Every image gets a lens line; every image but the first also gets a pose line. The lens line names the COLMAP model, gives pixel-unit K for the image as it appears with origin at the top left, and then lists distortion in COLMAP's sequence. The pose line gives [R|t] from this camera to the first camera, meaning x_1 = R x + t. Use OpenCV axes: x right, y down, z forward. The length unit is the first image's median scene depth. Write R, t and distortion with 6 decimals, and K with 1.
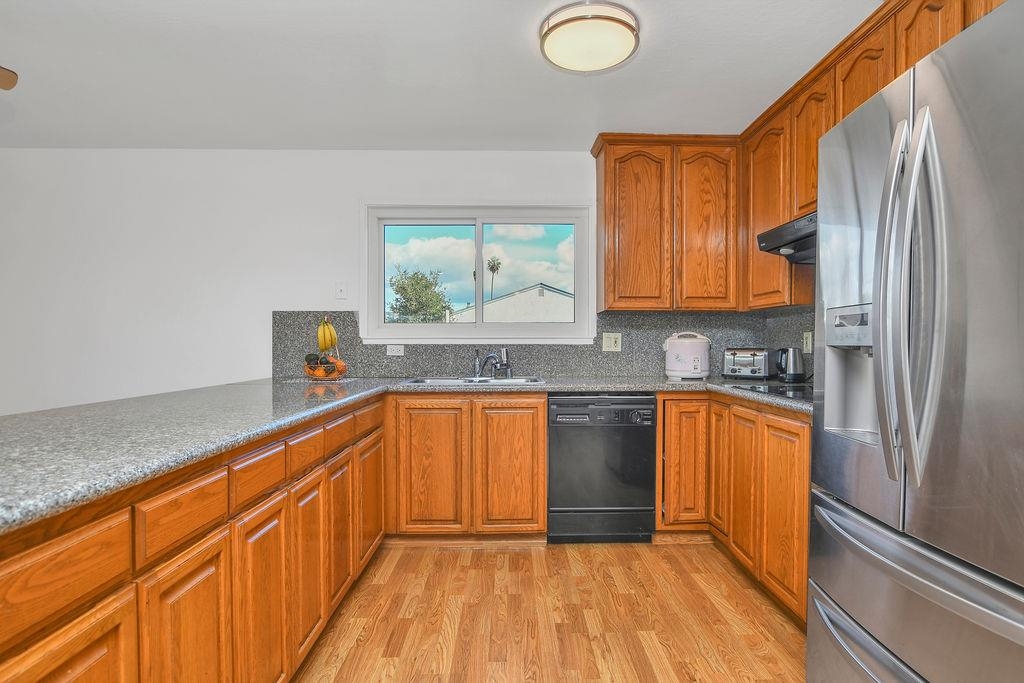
lens RADIAL K [[553.4, 0, 525.9], [0, 553.4, 349.2], [0, 0, 1]] dist [-0.028609, 0.010998]
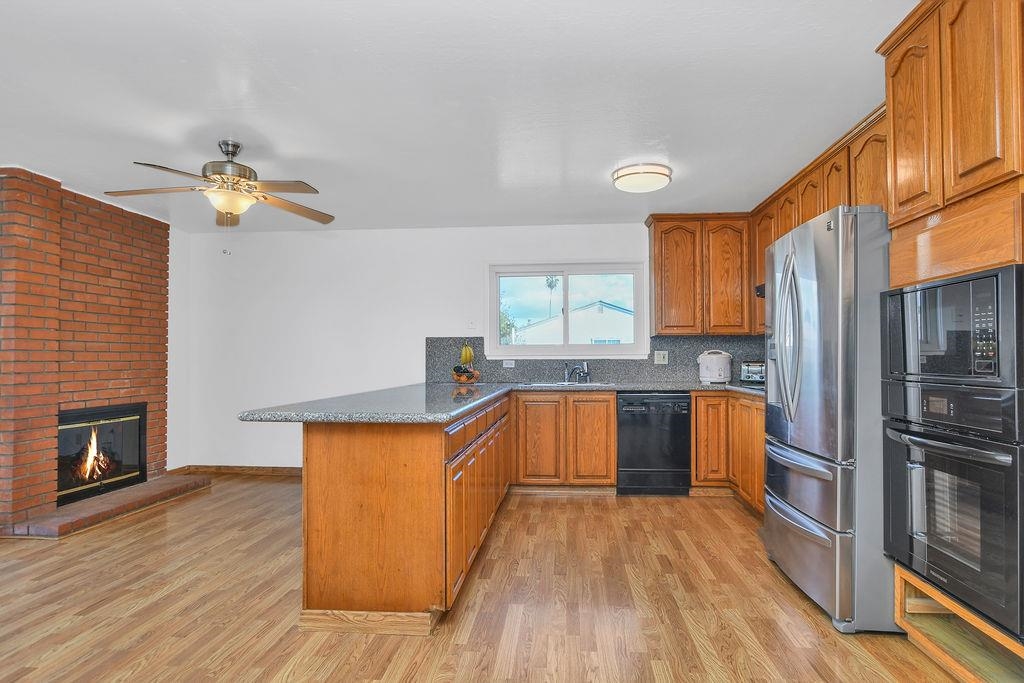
lens RADIAL K [[553.4, 0, 525.9], [0, 553.4, 349.2], [0, 0, 1]] dist [-0.028609, 0.010998]
pose [[0.994513, -0.006505, -0.104409, -0.045004], [0.003597, 0.999601, -0.028014, 0.005155], [0.104550, 0.027485, 0.994140, -0.488903]]
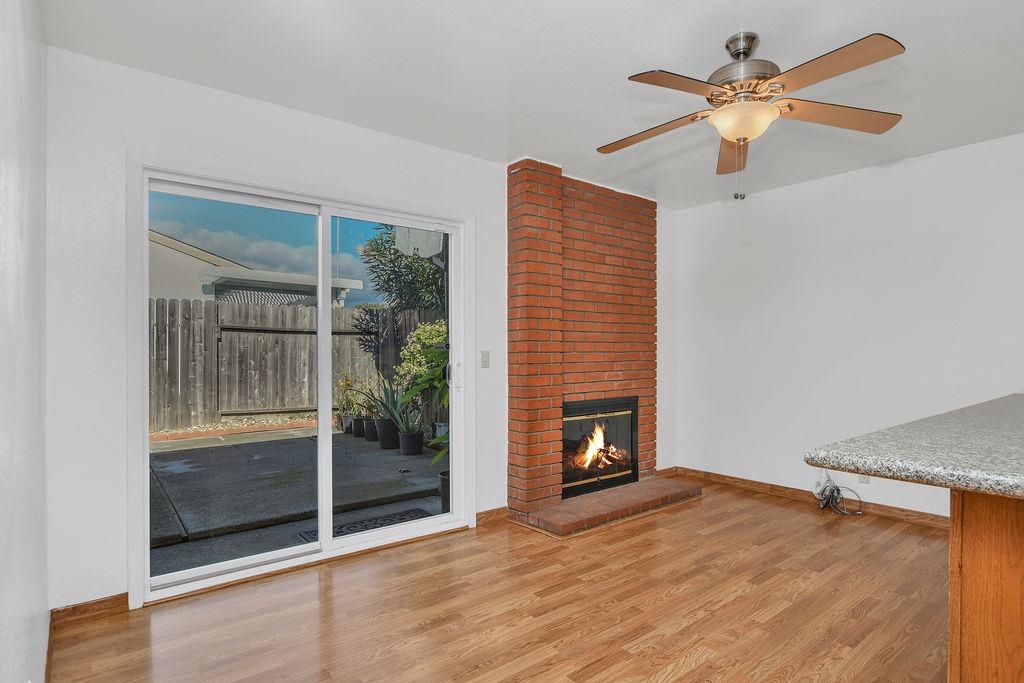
lens RADIAL K [[553.4, 0, 525.9], [0, 553.4, 349.2], [0, 0, 1]] dist [-0.028609, 0.010998]
pose [[0.623015, -0.006074, -0.782186, -0.309469], [-0.005700, 0.999908, -0.012305, 0.003910], [0.782189, 0.012125, 0.622923, -0.206838]]
